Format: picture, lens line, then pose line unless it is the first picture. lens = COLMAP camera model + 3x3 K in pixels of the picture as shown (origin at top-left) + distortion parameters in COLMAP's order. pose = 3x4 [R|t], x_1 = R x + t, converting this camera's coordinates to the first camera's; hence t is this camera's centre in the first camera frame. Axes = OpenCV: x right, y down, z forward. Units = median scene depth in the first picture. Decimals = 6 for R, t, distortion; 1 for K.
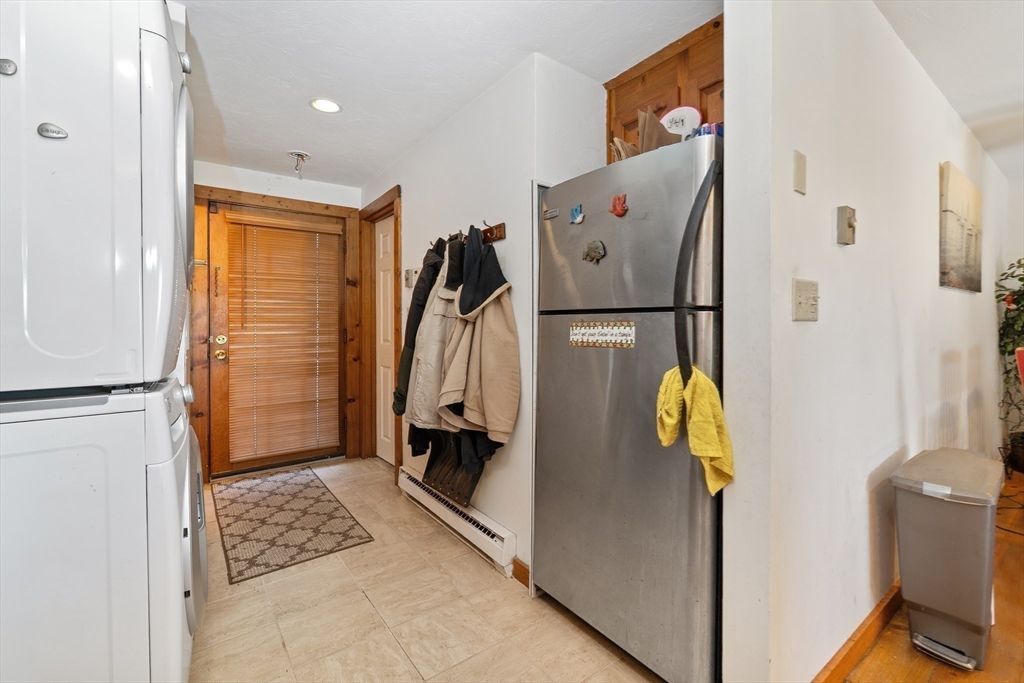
lens RADIAL K [[426.0, 0, 512.2], [0, 426.0, 325.4], [0, 0, 1]] dist [0.000649, -0.000158]
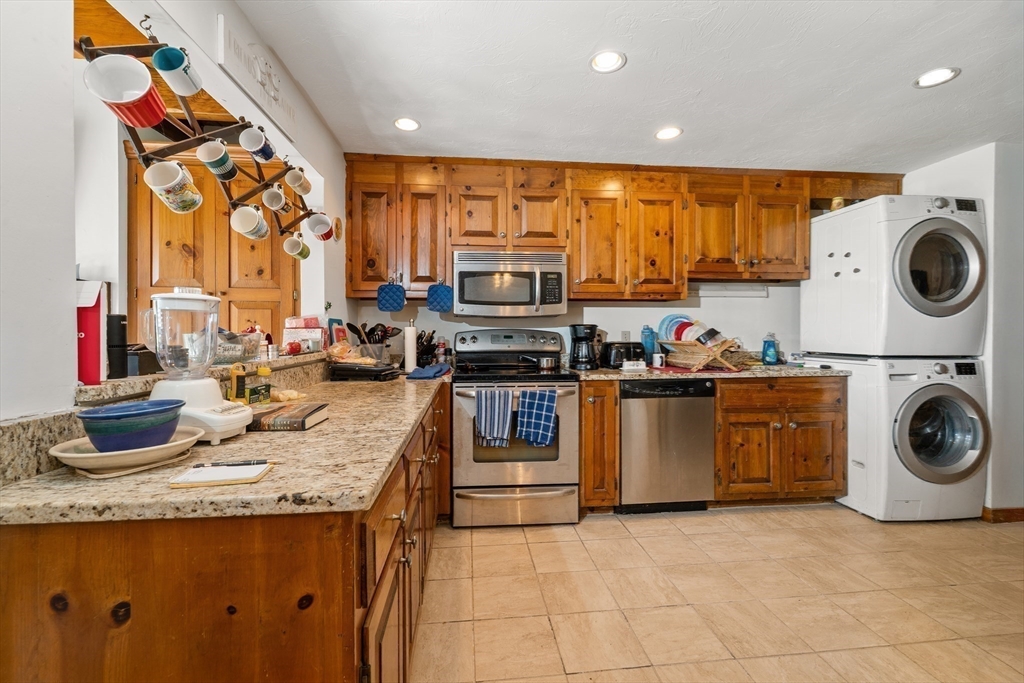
lens RADIAL K [[398.6, 0, 469.9], [0, 398.6, 332.7], [0, 0, 1]] dist [0.000408, -0.000157]
pose [[-0.595652, 0.004376, -0.803231, 1.234962], [-0.001397, 0.999978, 0.006484, -0.009421], [0.803242, 0.004984, -0.595633, 0.204535]]
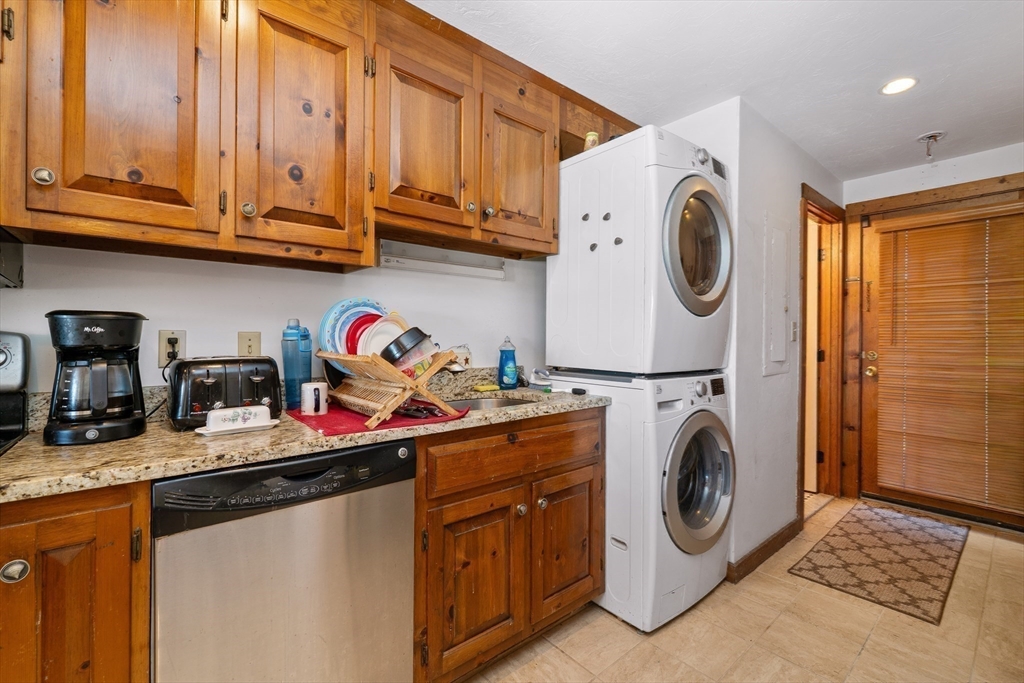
lens RADIAL K [[463.6, 0, 509.1], [0, 463.6, 332.7], [0, 0, 1]] dist [-0.000124, -0.000230]
pose [[0.025034, -0.004465, -0.999677, 0.453495], [-0.011123, 0.999927, -0.004744, -0.006267], [0.999625, 0.011239, 0.024982, 0.192231]]
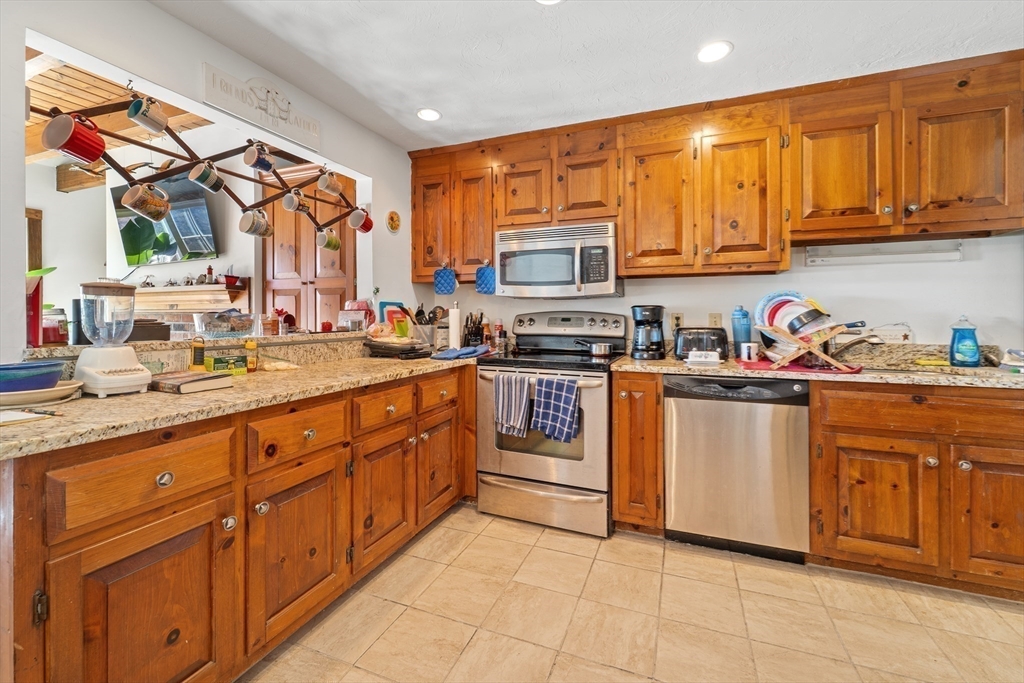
lens RADIAL K [[386.2, 0, 509.0], [0, 386.2, 314.7], [0, 0, 1]] dist [0.000128, -0.000220]
pose [[-0.877883, -0.000469, -0.478874, 0.772505], [-0.002138, 0.999993, 0.002939, -0.004850], [0.478870, 0.003604, -0.877879, 0.502936]]
